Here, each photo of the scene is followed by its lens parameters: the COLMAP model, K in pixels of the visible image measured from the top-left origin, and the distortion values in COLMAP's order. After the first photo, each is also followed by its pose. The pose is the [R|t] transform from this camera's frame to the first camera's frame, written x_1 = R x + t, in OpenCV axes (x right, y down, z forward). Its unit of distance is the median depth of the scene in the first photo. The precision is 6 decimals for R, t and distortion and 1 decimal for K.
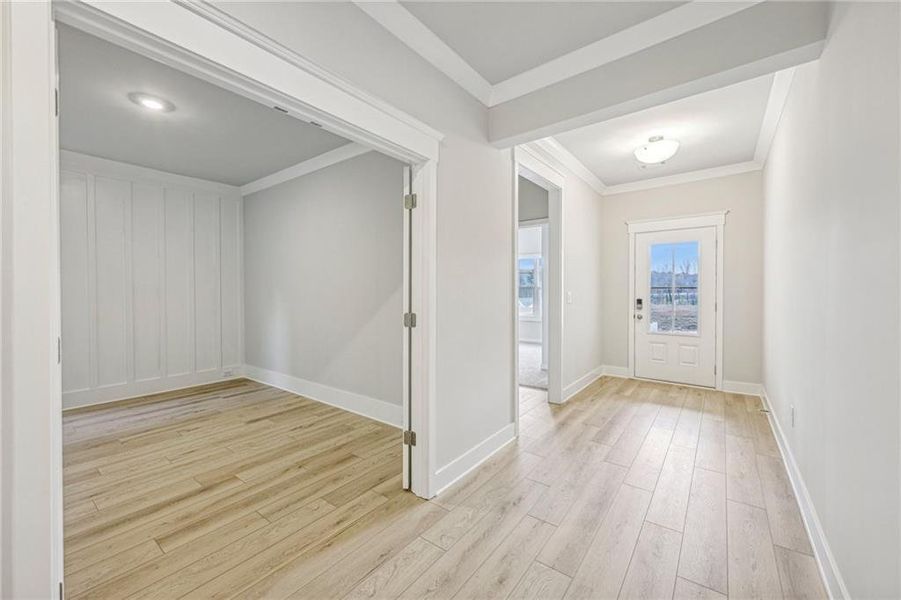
lens RADIAL K [[372.4, 0, 450.9], [0, 372.4, 294.6], [0, 0, 1]] dist [0.000541, -0.000067]
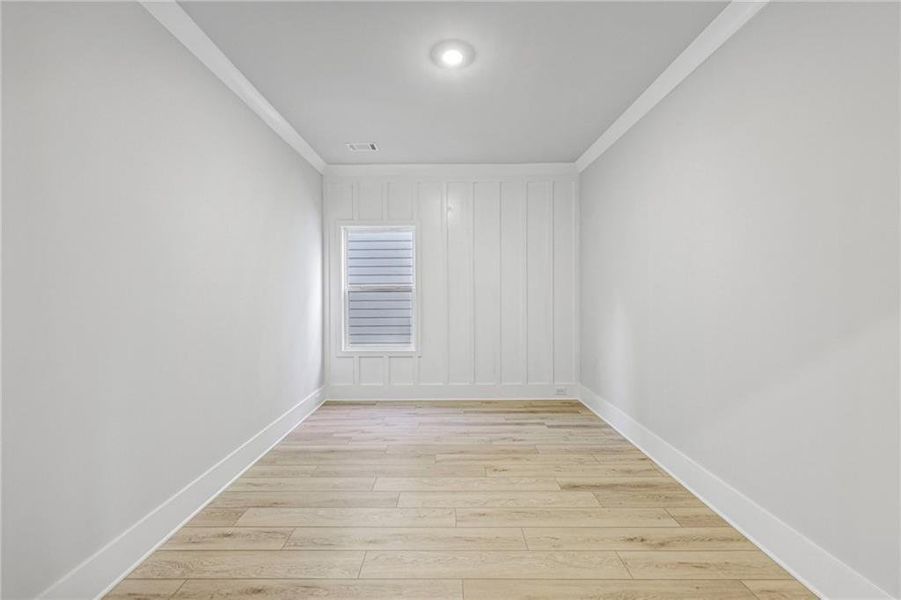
lens RADIAL K [[372.4, 0, 450.9], [0, 372.4, 294.6], [0, 0, 1]] dist [0.000541, -0.000067]
pose [[0.621252, 0.001459, -0.783610, -0.136587], [-0.006832, 0.999970, -0.003554, 0.001037], [0.783581, 0.007561, 0.621243, 0.395638]]
